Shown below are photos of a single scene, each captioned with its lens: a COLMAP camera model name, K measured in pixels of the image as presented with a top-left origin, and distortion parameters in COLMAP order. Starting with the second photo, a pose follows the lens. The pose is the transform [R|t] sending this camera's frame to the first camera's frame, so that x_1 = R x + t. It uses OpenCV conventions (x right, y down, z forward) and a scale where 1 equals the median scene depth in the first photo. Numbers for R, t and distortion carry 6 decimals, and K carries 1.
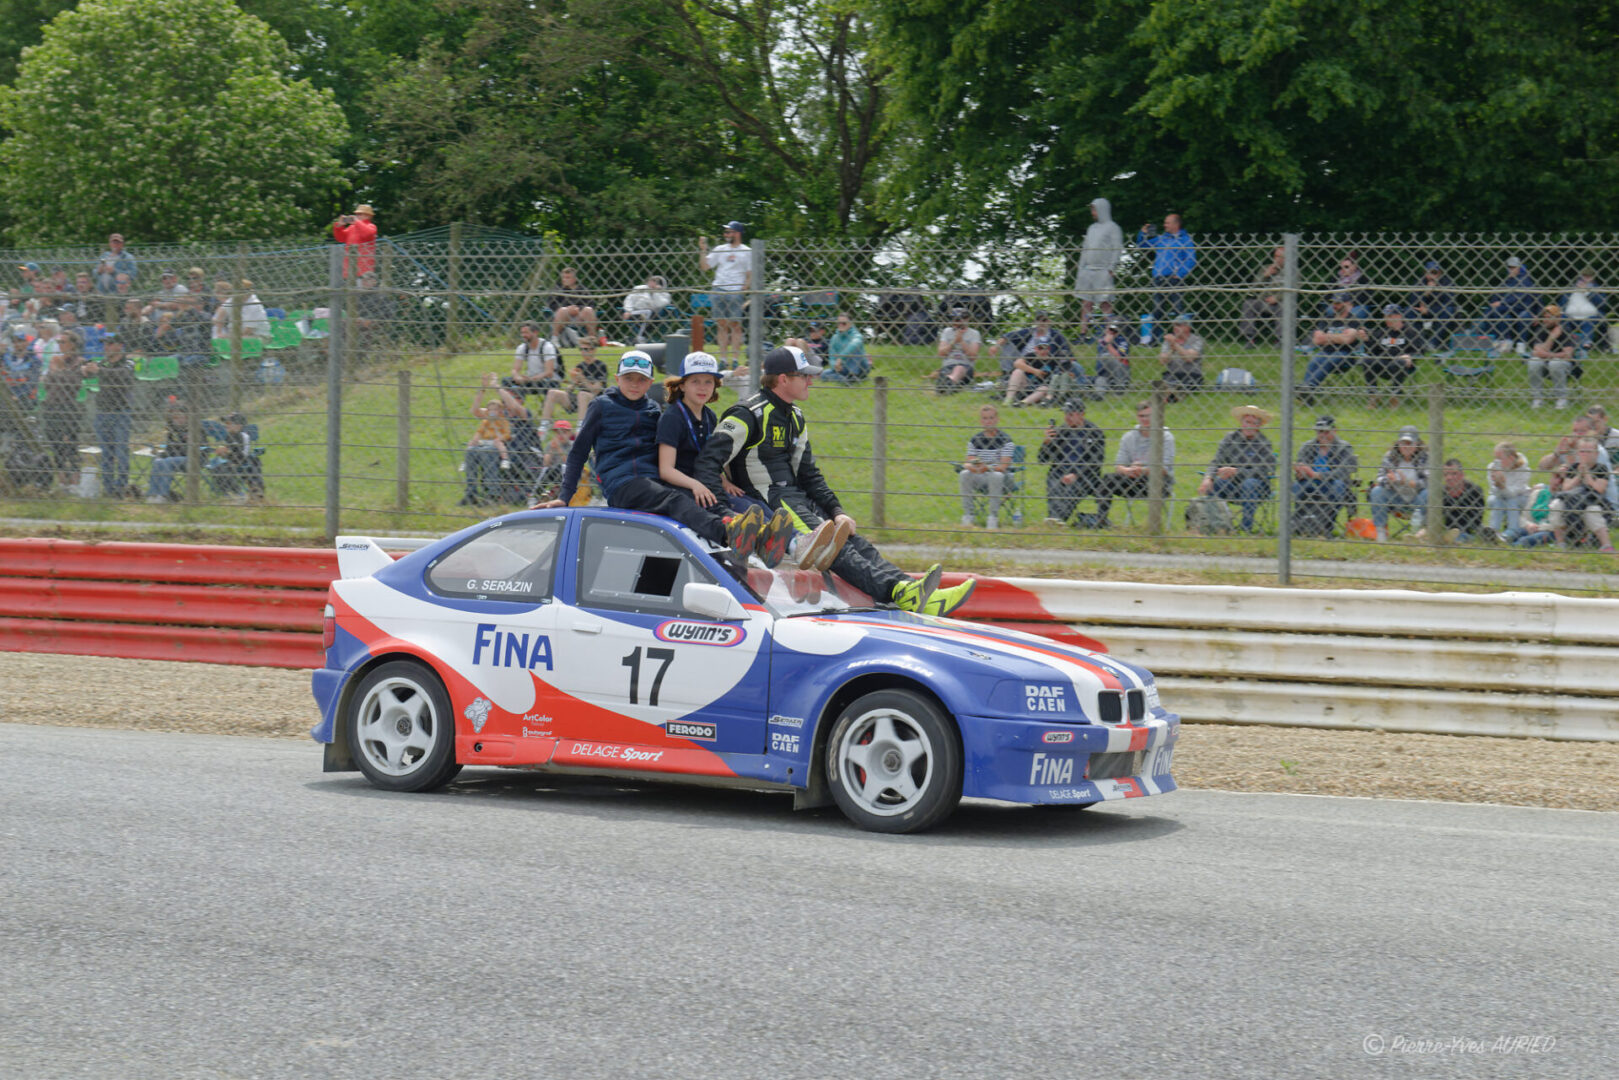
lens RADIAL K [[3192.2, 0, 859.7], [0, 3192.2, 530.1], [0, 0, 1]] dist [-0.020291, 0.000000]
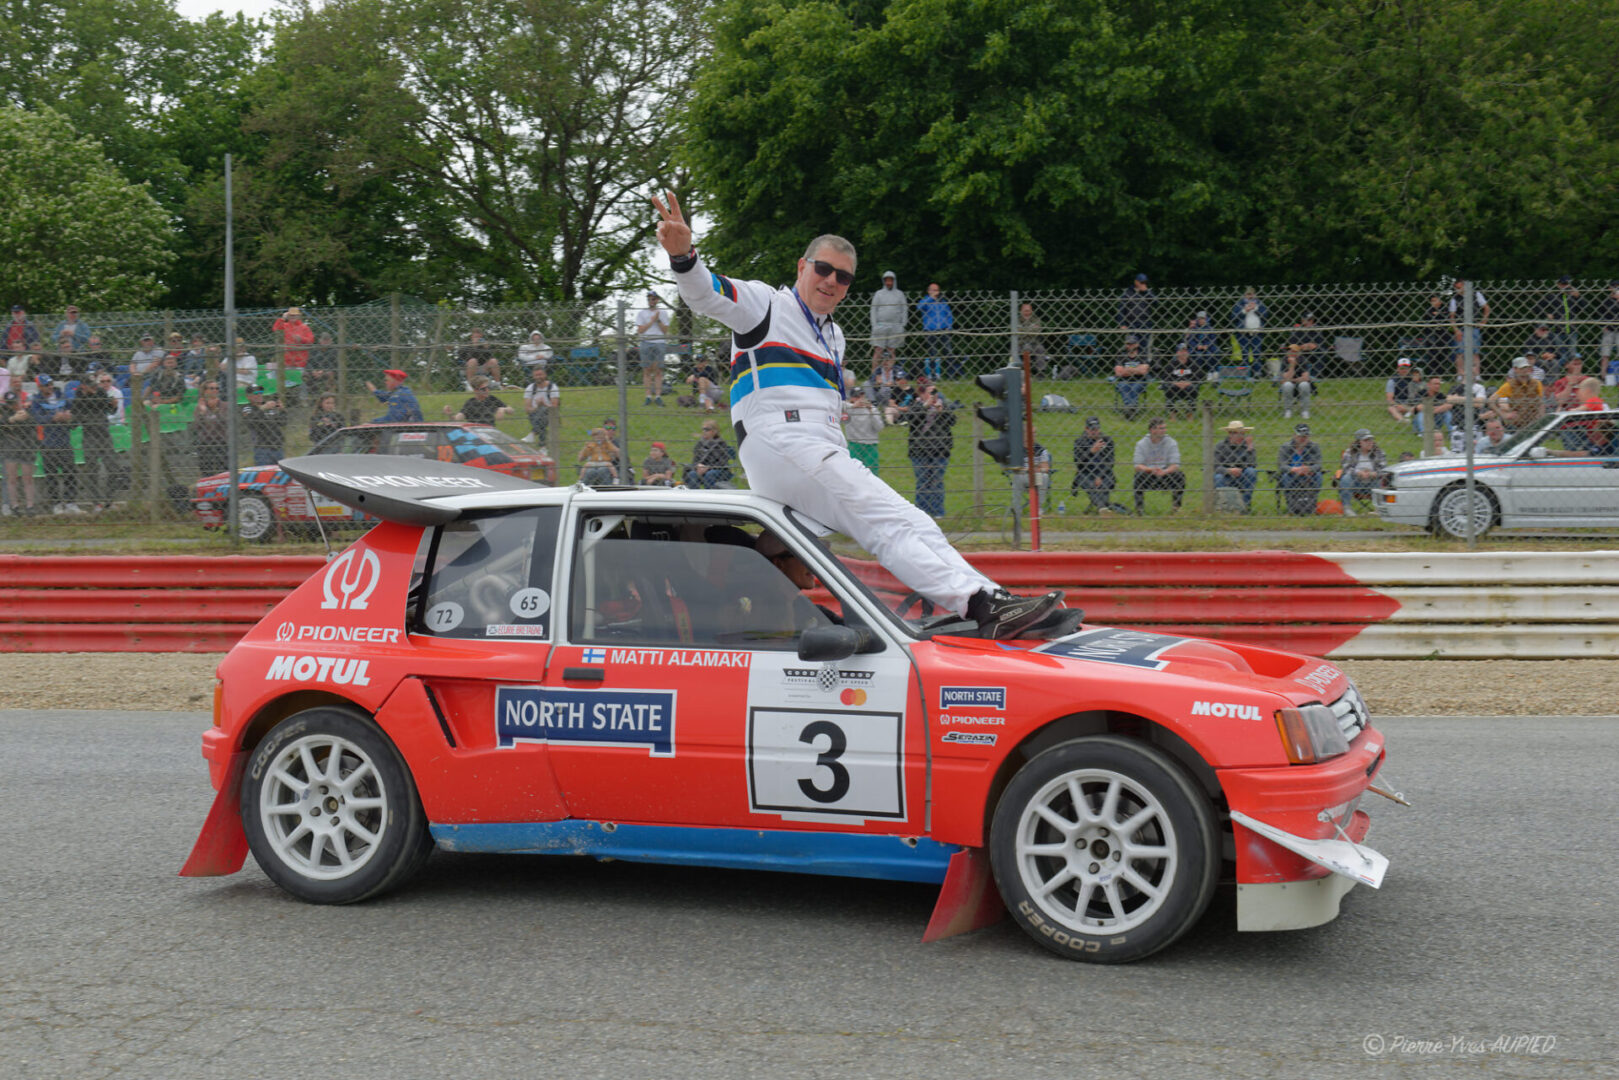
lens RADIAL K [[2219.4, 0, 810.4], [0, 2219.4, 548.7], [0, 0, 1]] dist [0.044005, 0.000000]
pose [[0.959446, -0.040286, 0.278998, -0.312999], [0.036298, 0.999152, 0.019447, -0.008981], [-0.279544, -0.008531, 0.960095, 0.161494]]
